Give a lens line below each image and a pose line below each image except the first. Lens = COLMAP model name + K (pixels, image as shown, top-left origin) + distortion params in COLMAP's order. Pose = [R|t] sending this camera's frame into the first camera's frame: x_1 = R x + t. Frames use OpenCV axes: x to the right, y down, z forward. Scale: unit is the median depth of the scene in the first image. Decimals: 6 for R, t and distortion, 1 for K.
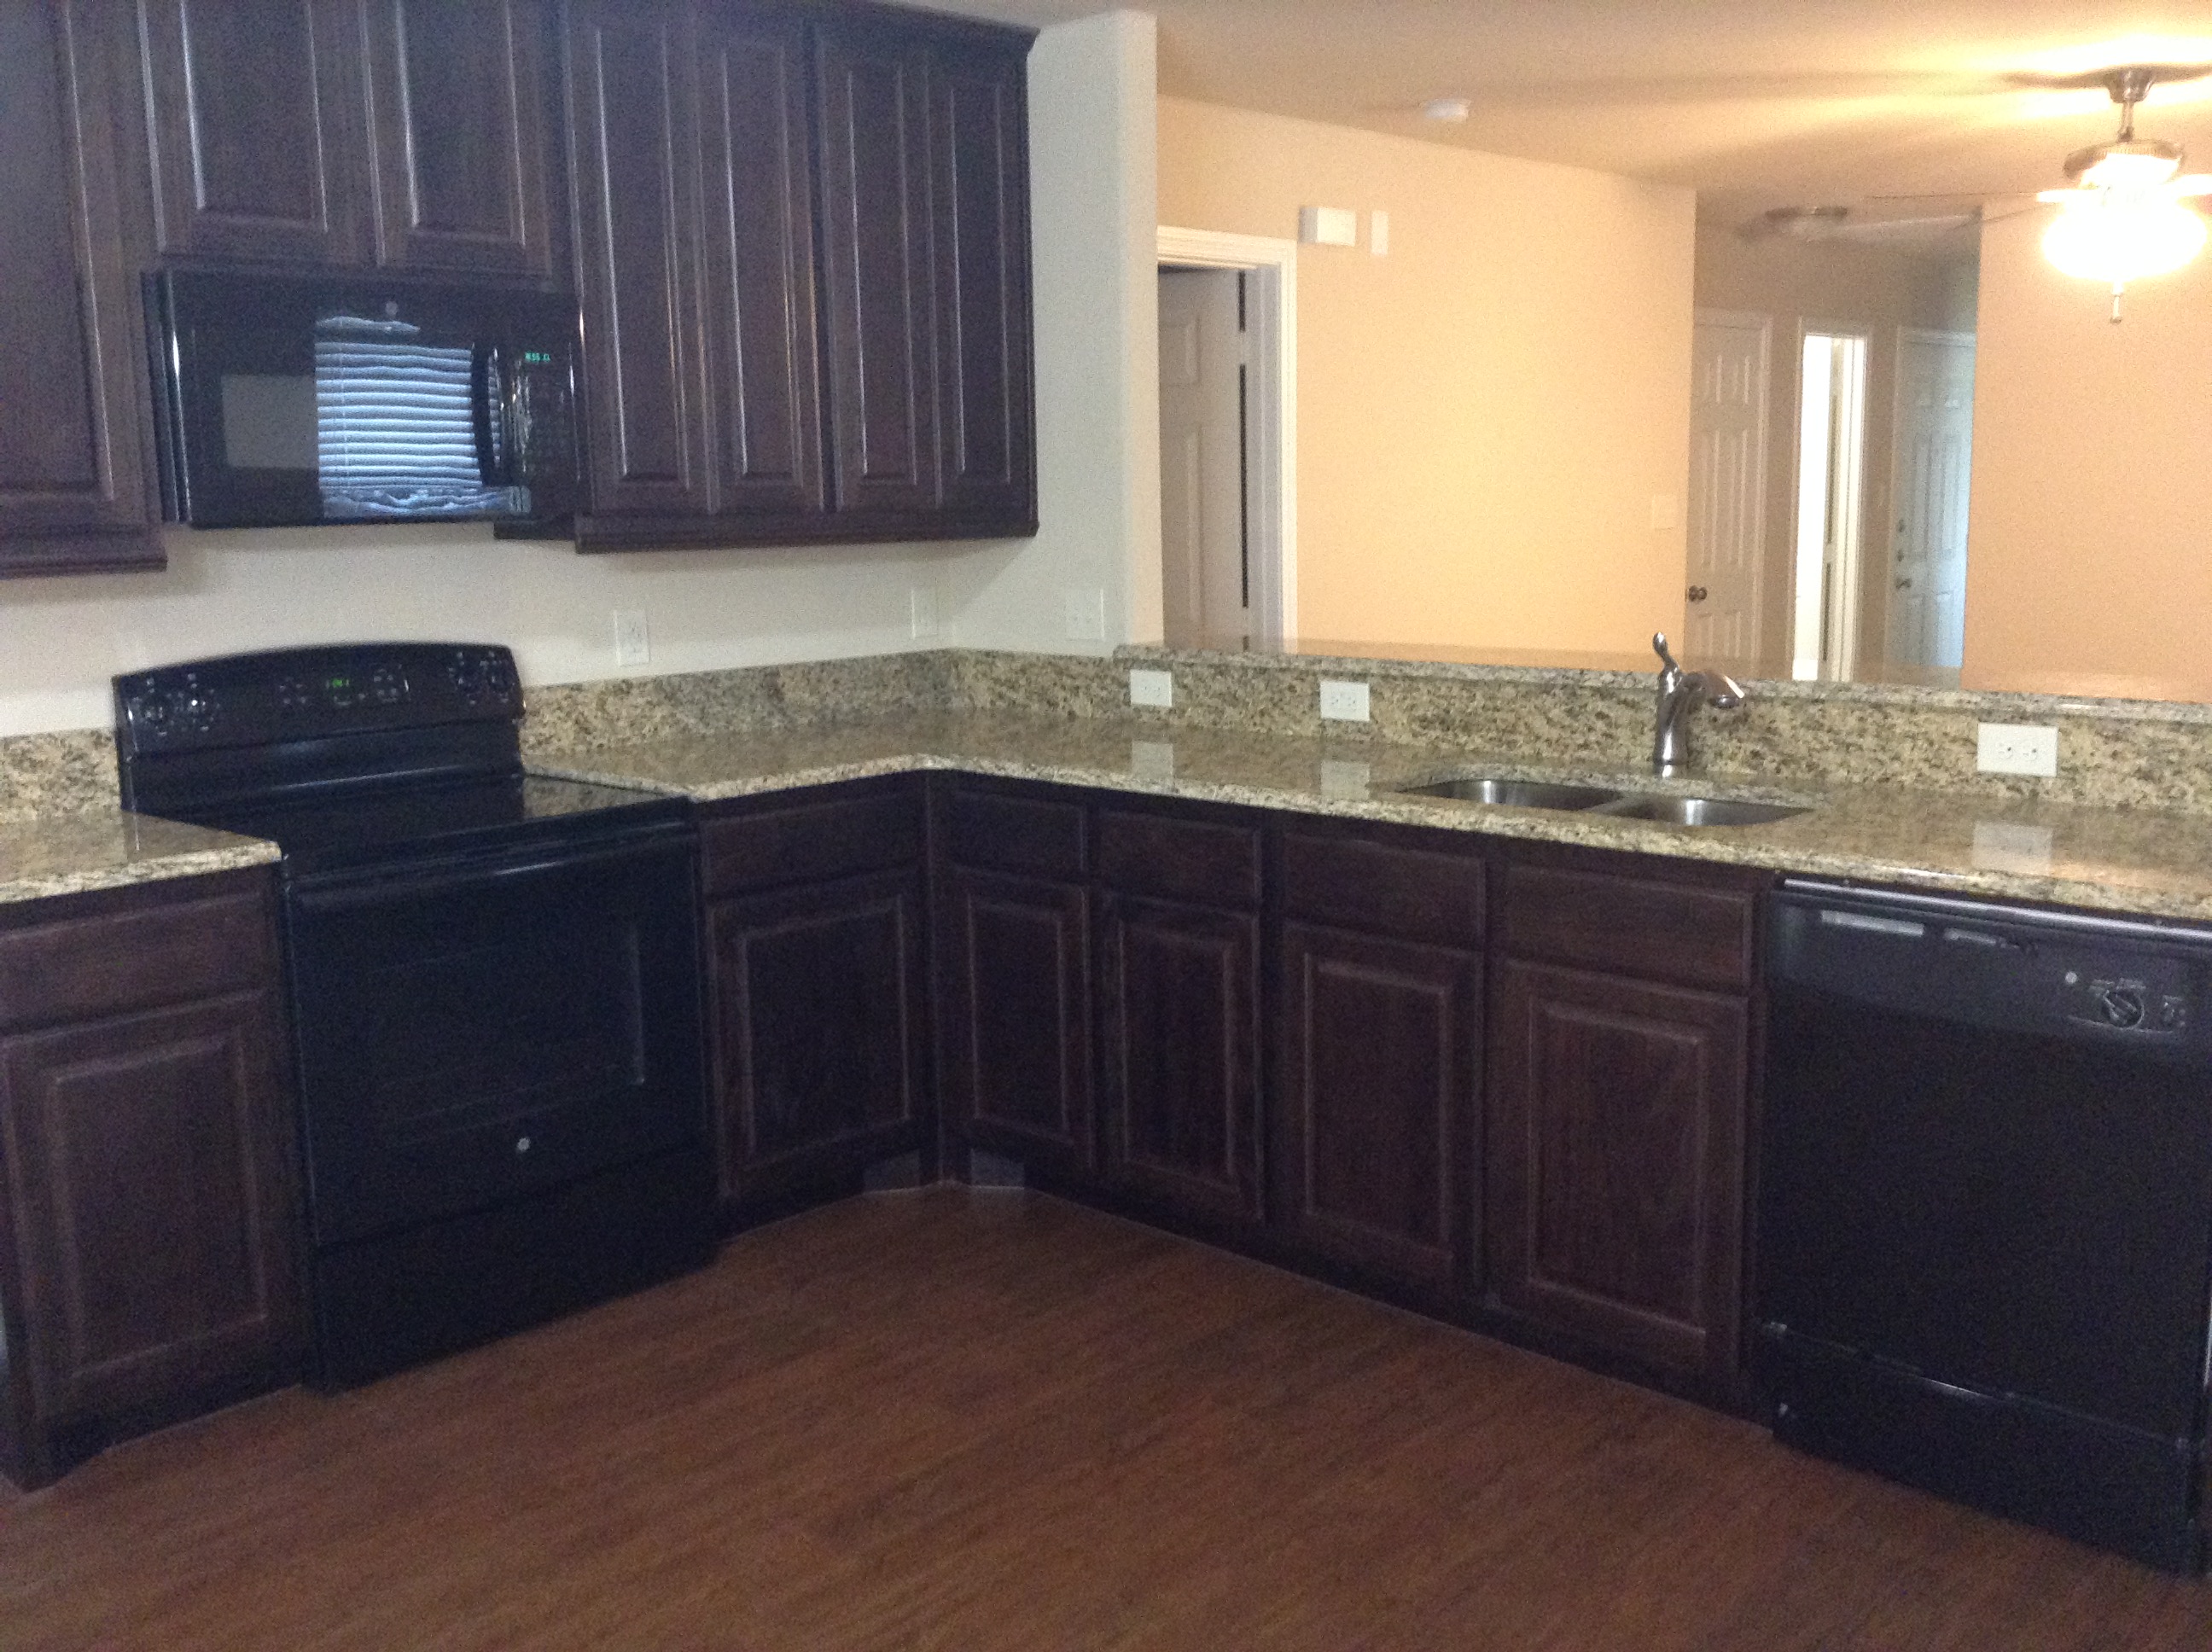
lens RADIAL K [[2052.1, 0, 1106.0], [0, 2052.1, 826.0], [0, 0, 1]] dist [0.107265, -0.226680]
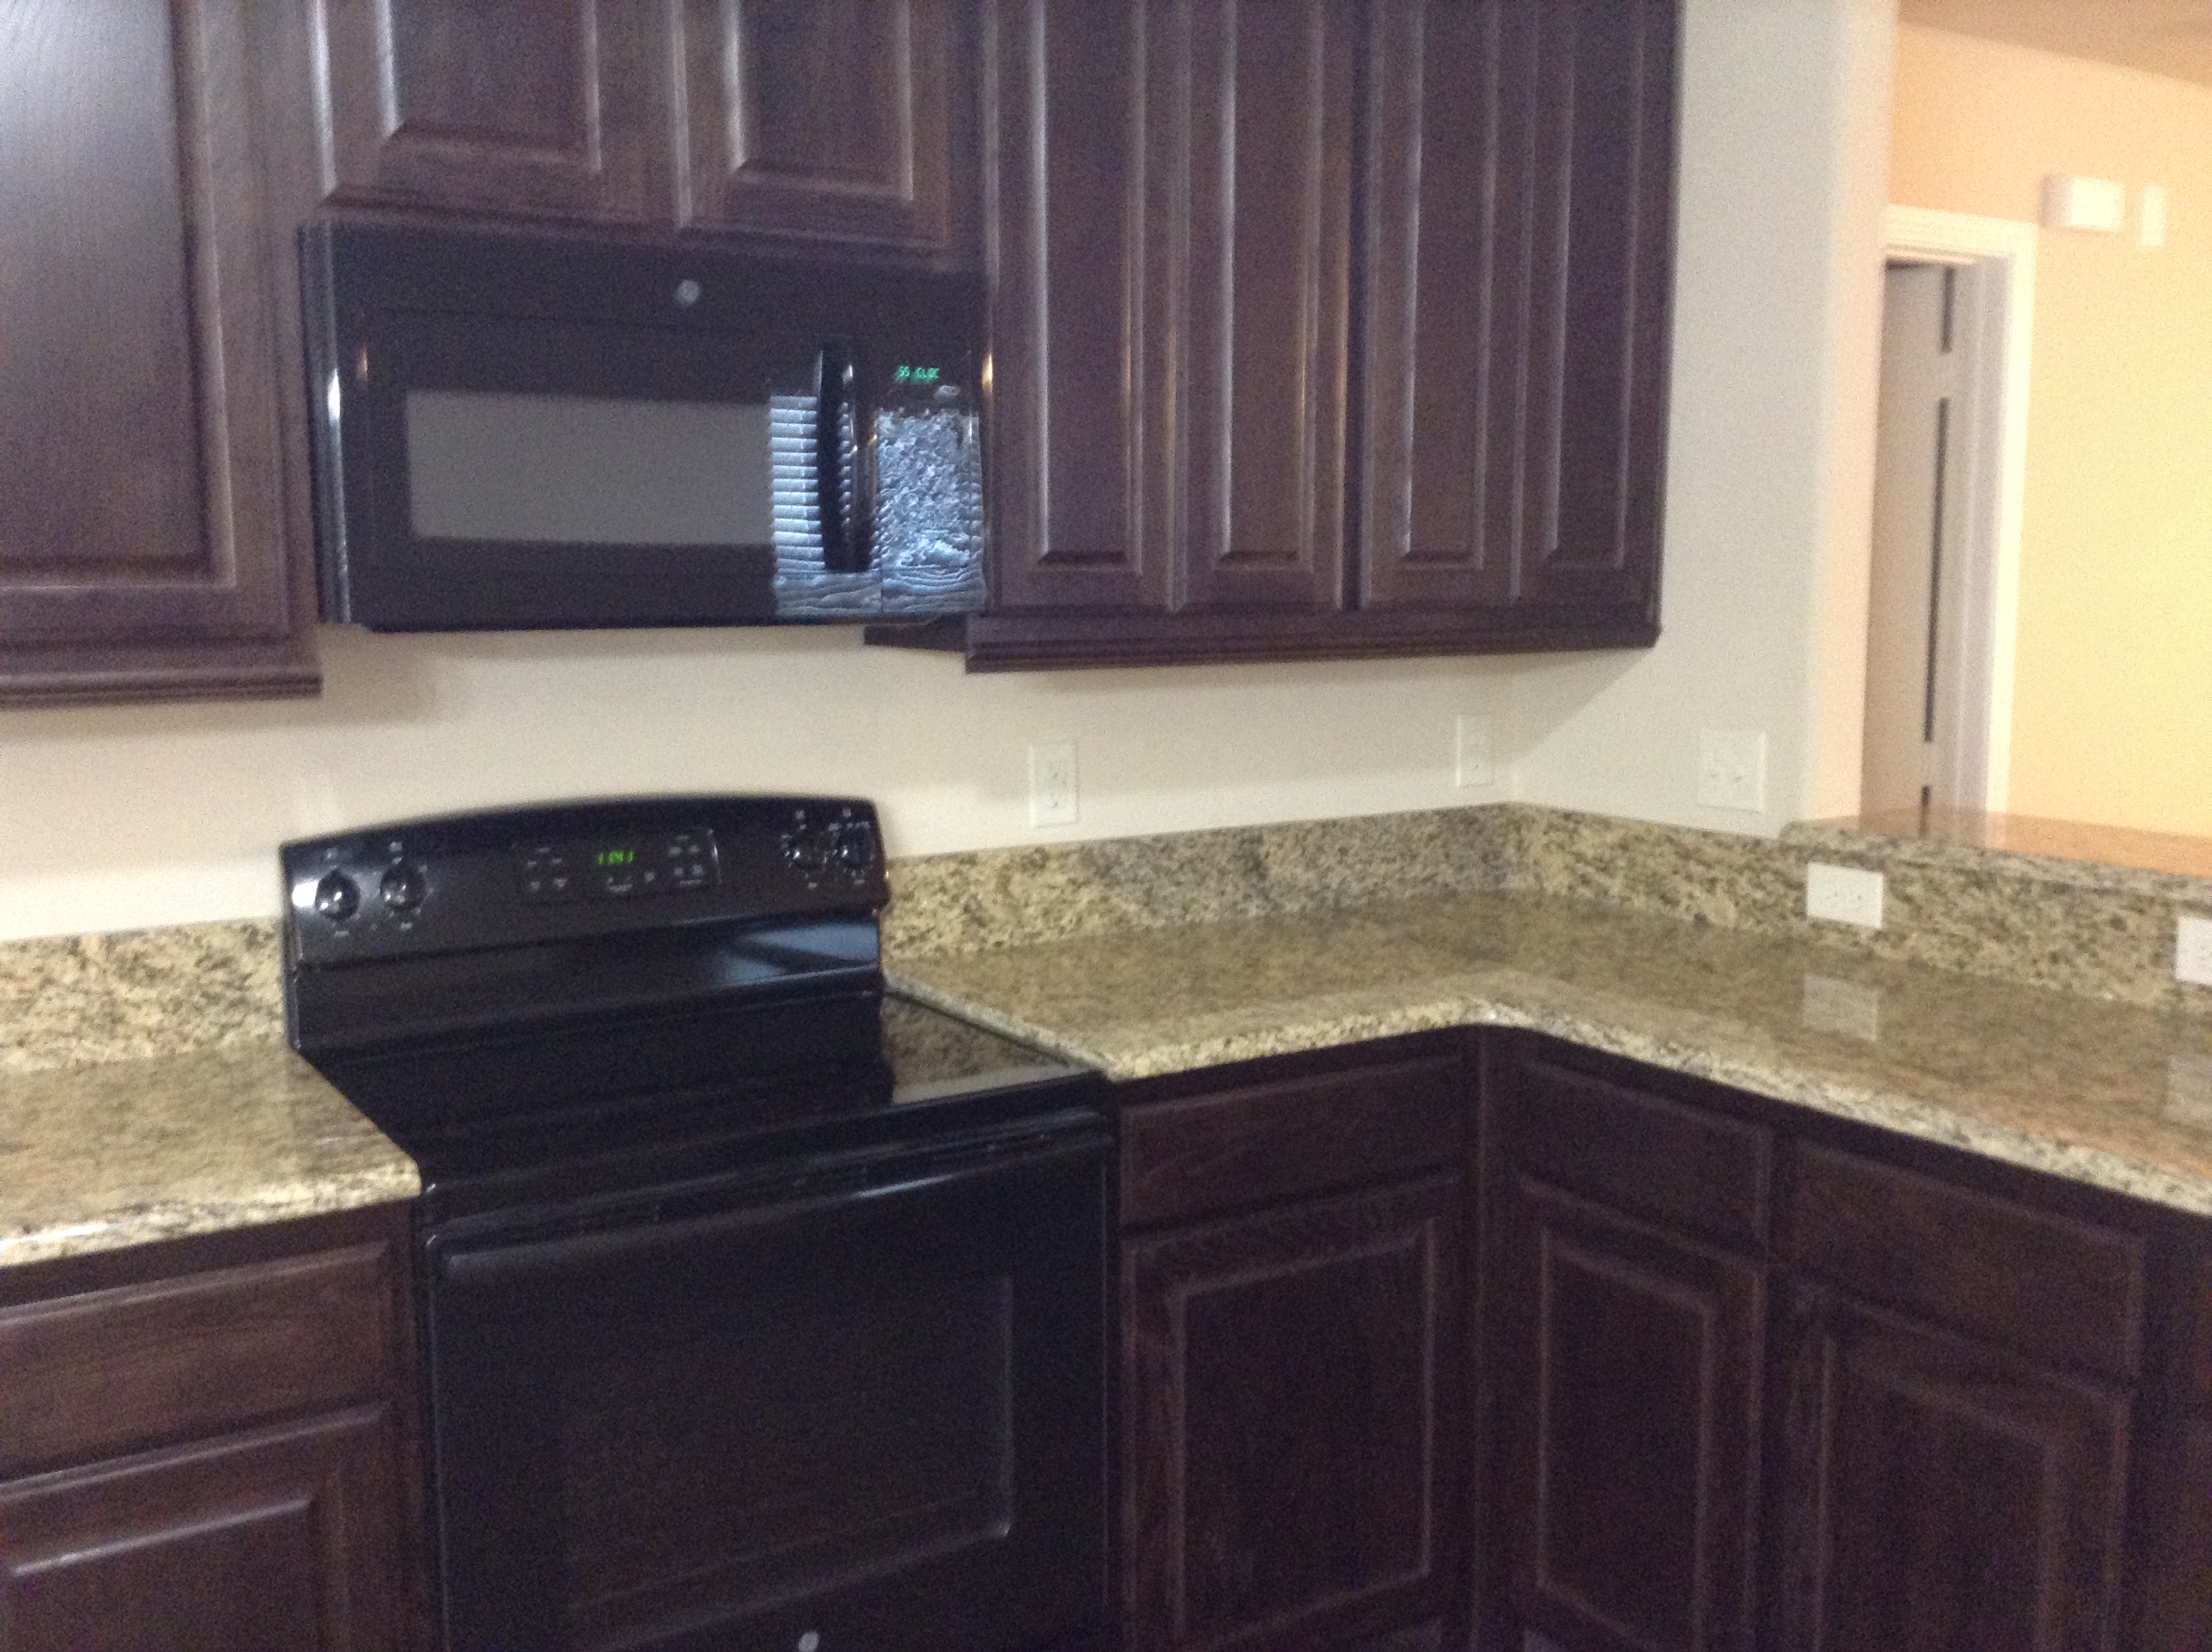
lens RADIAL K [[2052.1, 0, 1106.0], [0, 2052.1, 826.0], [0, 0, 1]] dist [0.107265, -0.226680]
pose [[0.971476, 0.047093, -0.232416, -0.054500], [-0.054036, 0.998260, -0.023592, -0.064776], [0.230901, 0.035477, 0.972330, 0.349025]]
